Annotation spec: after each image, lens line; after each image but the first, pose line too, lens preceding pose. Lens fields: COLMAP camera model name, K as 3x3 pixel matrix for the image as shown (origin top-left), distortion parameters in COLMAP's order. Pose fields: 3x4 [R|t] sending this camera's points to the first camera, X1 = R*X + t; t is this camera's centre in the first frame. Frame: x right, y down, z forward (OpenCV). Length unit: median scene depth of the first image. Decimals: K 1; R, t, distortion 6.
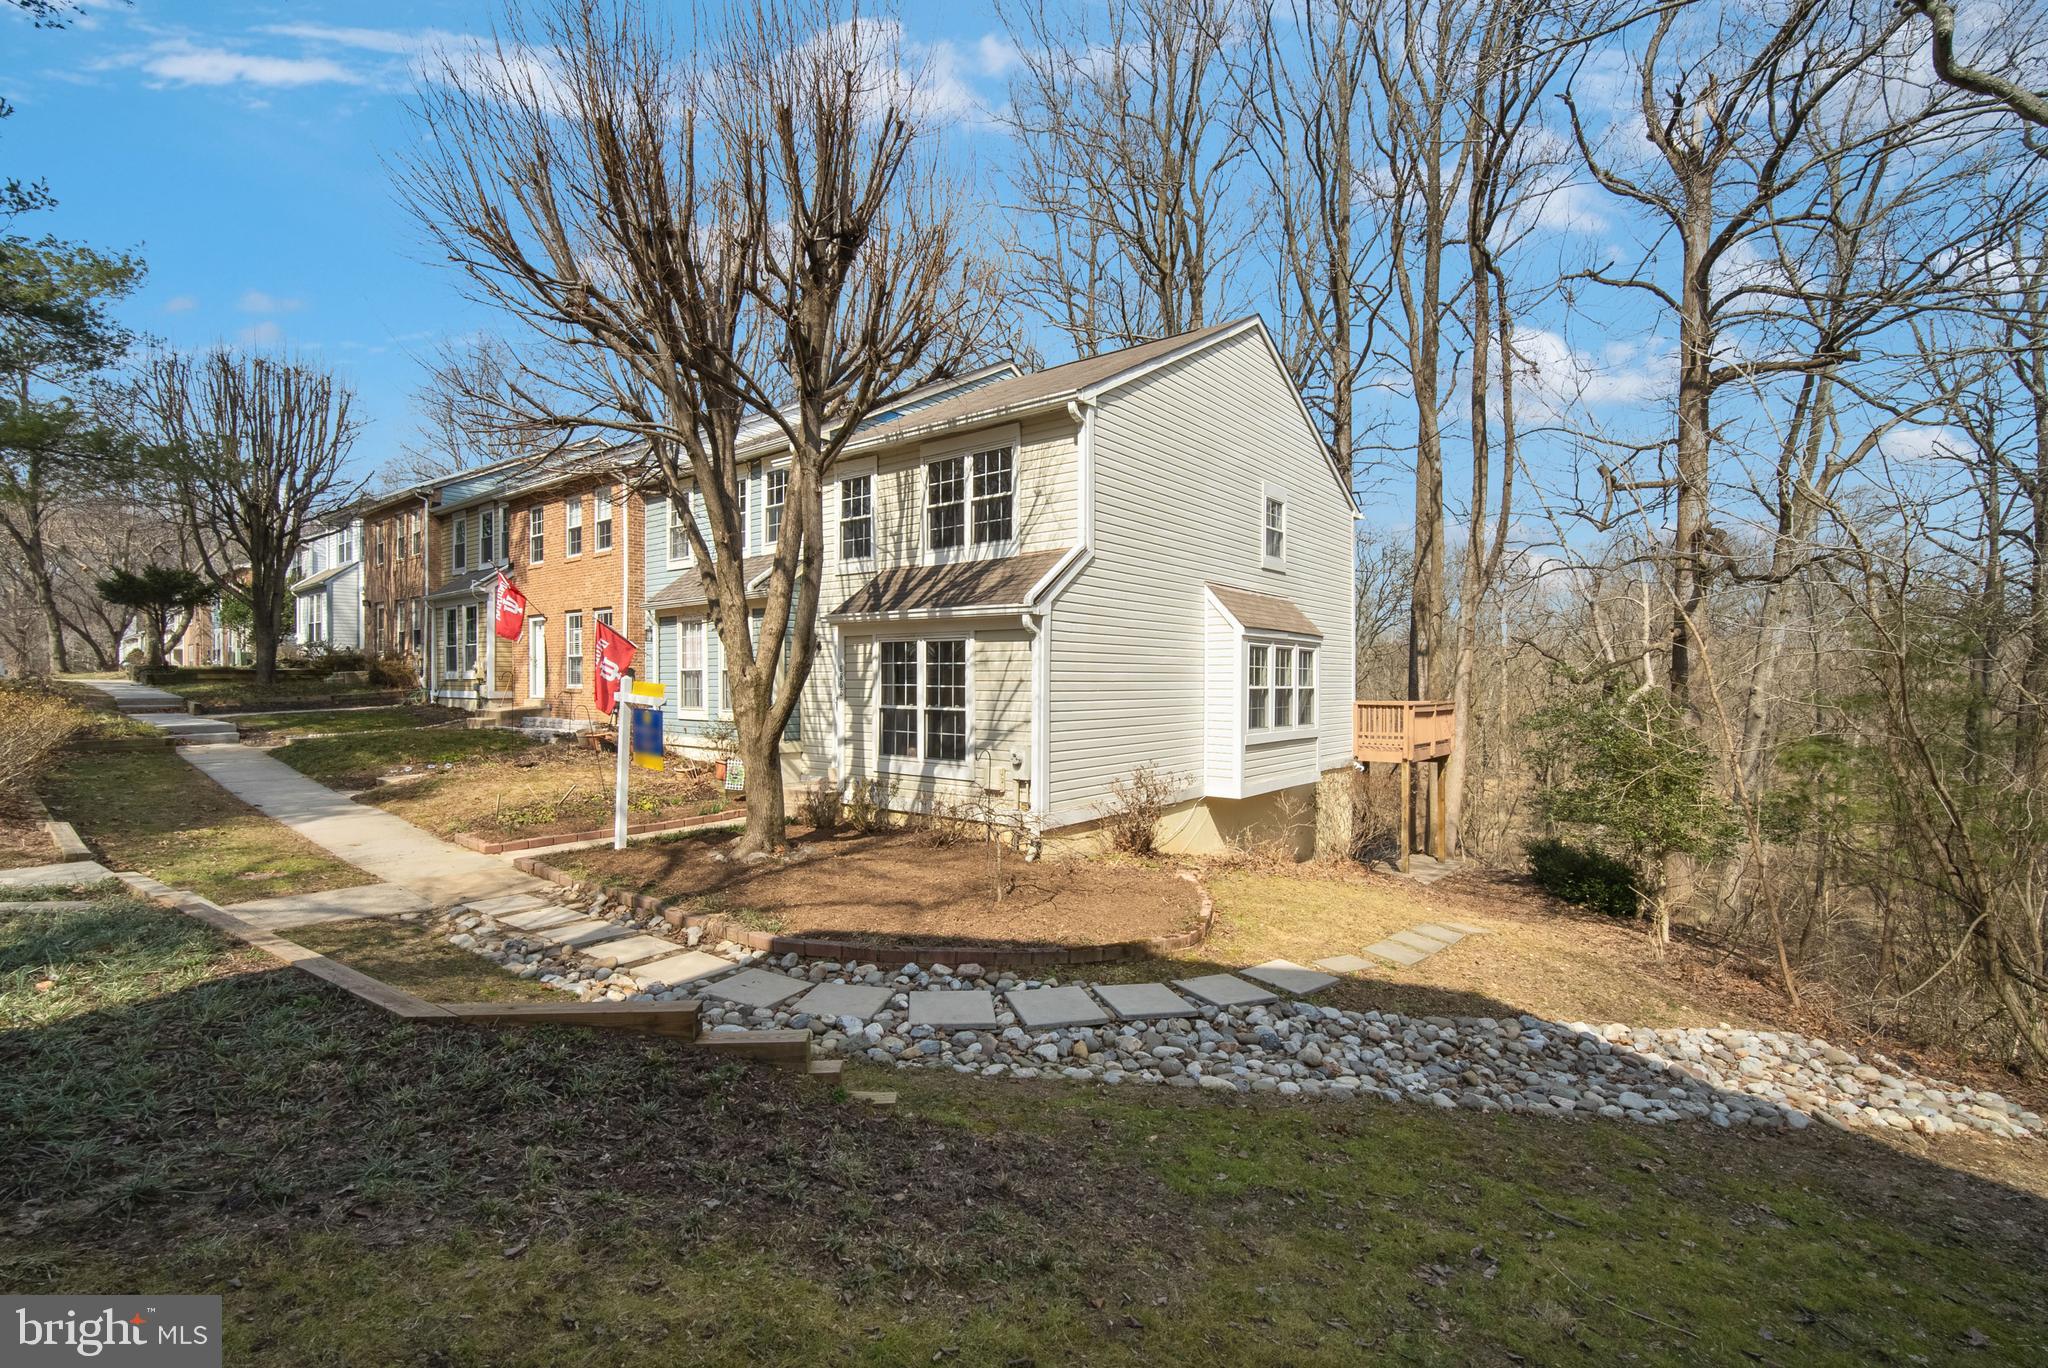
lens RADIAL K [[900.9, 0, 1024.0], [0, 900.9, 684.0], [0, 0, 1]] dist [-0.040007, 0.000123]
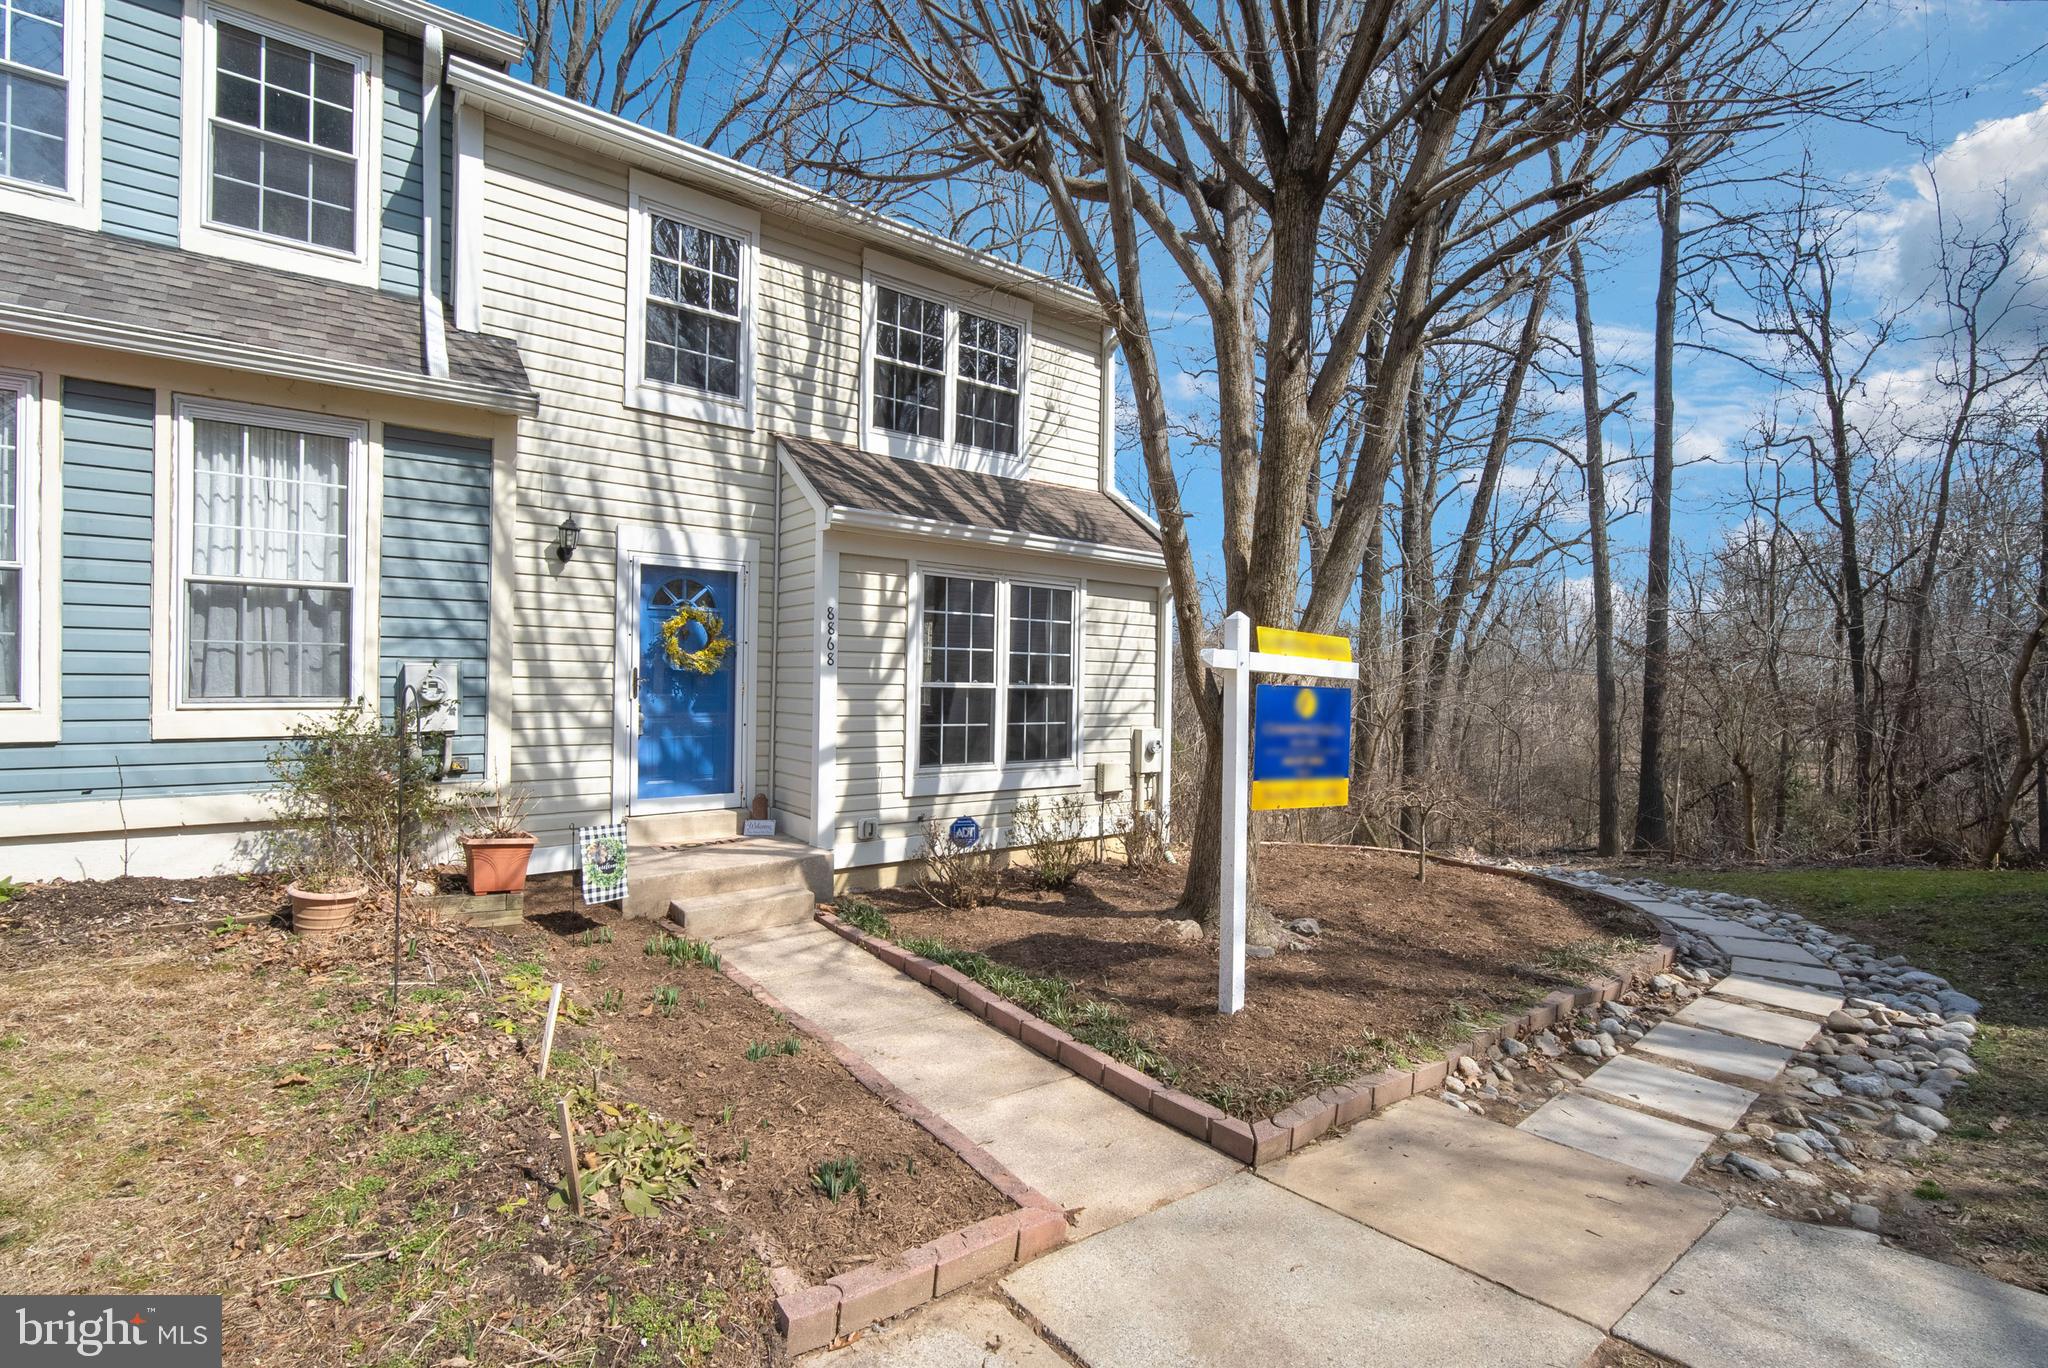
lens RADIAL K [[900.9, 0, 1024.0], [0, 900.9, 684.0], [0, 0, 1]] dist [-0.040007, 0.000123]
pose [[0.245223, -0.005045, 0.969454, -0.717359], [-0.016430, 0.999821, 0.009359, 0.018105], [-0.969327, -0.018223, 0.245096, 0.803971]]
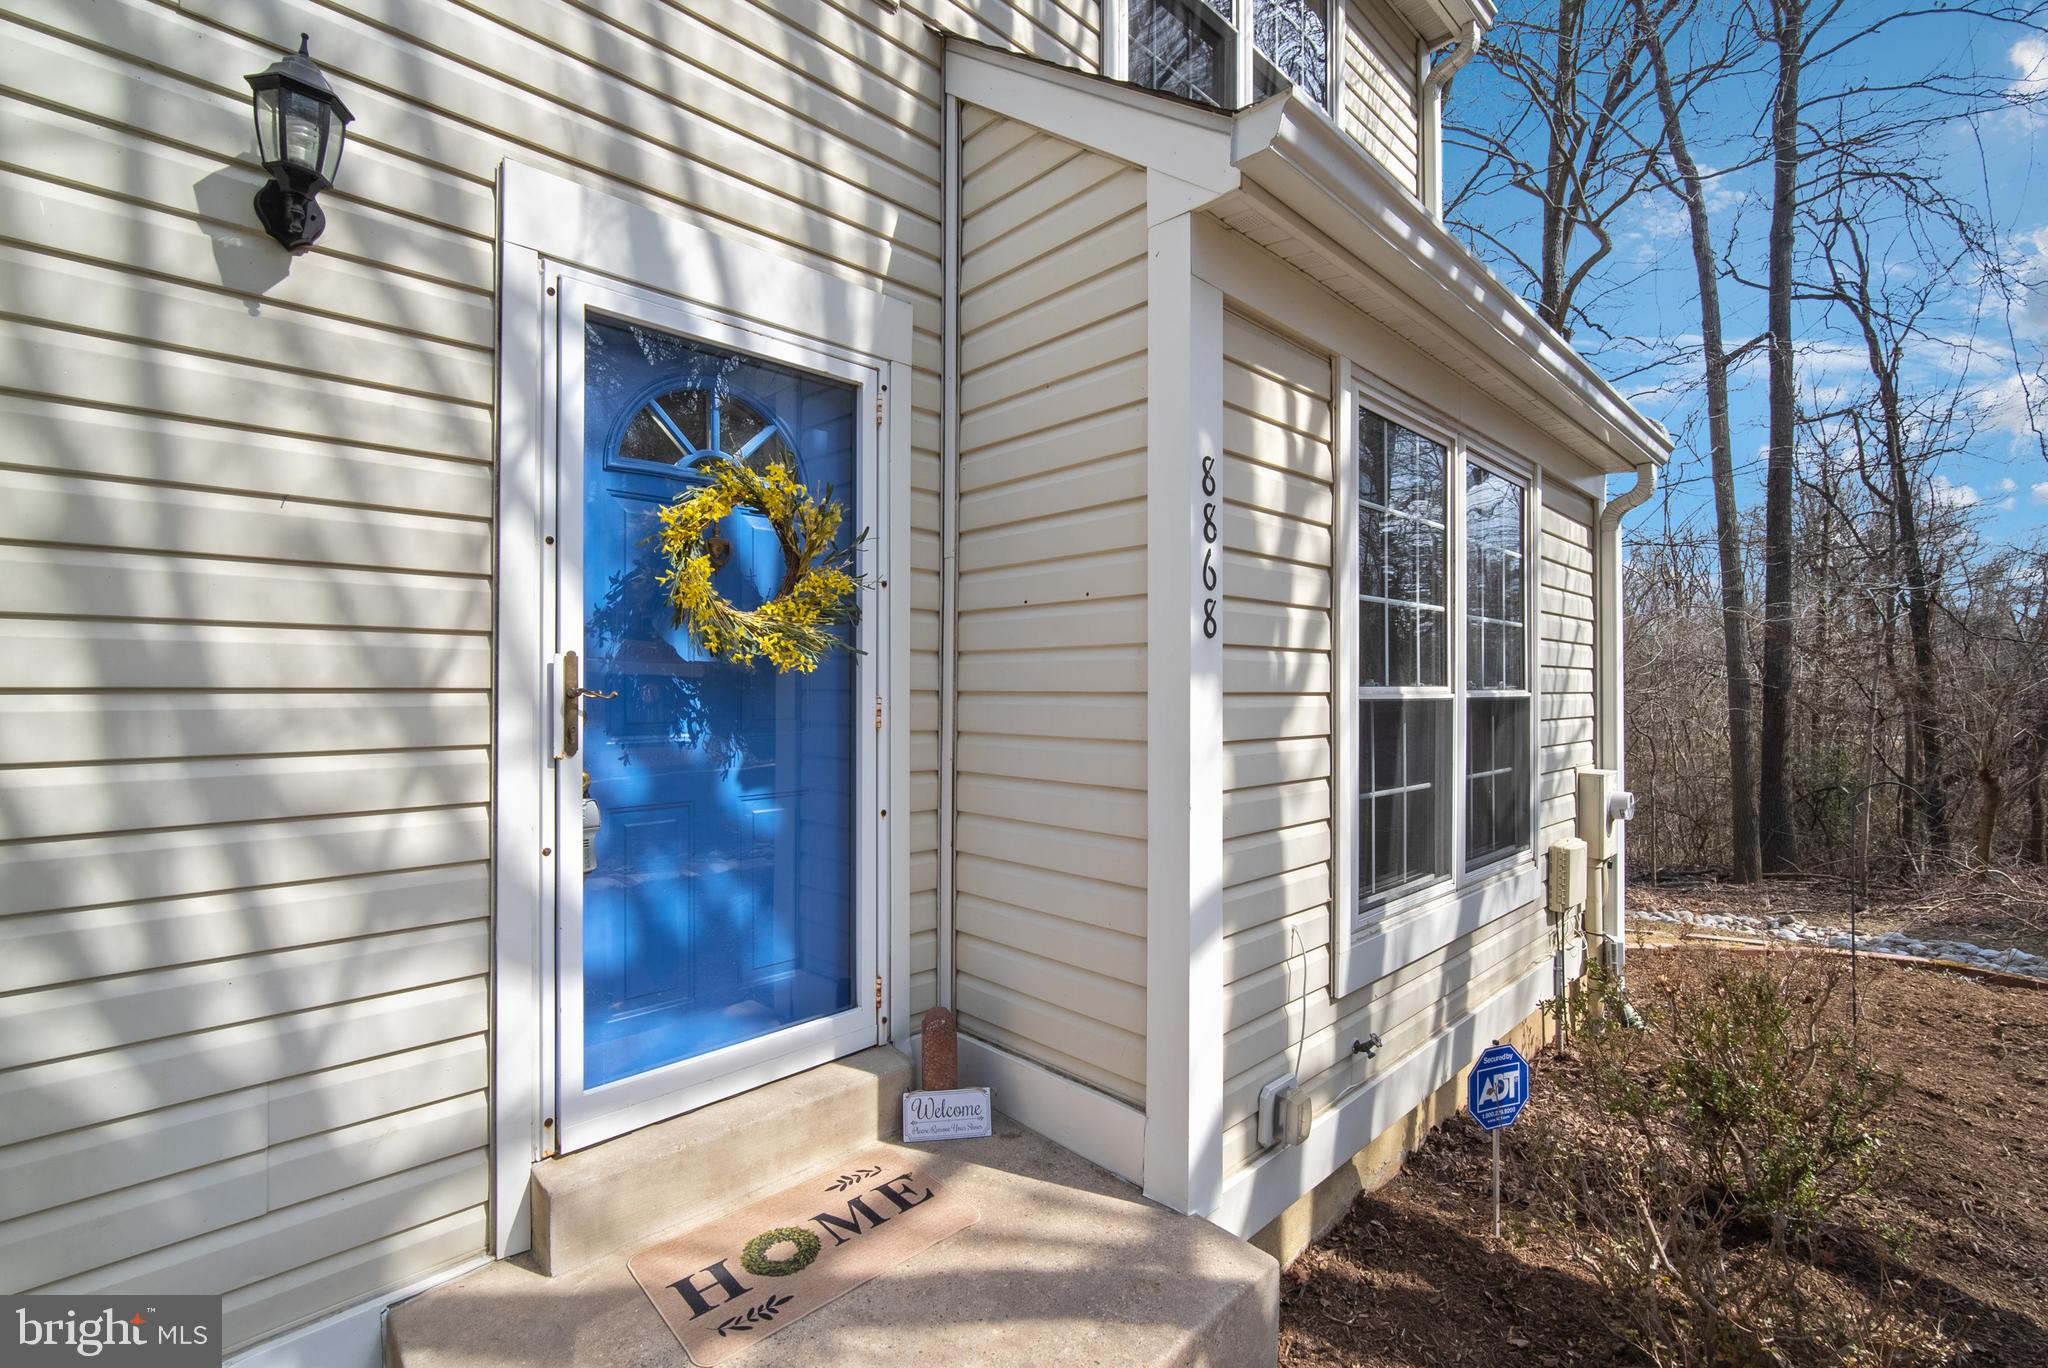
lens RADIAL K [[883.7, 0, 1024.0], [0, 883.7, 684.0], [0, 0, 1]] dist [-0.024821, -0.000375]
pose [[0.140158, -0.002333, 0.990126, -0.387507], [-0.001542, 0.999995, 0.002575, 0.022102], [-0.990128, -0.001887, 0.140154, 1.064512]]
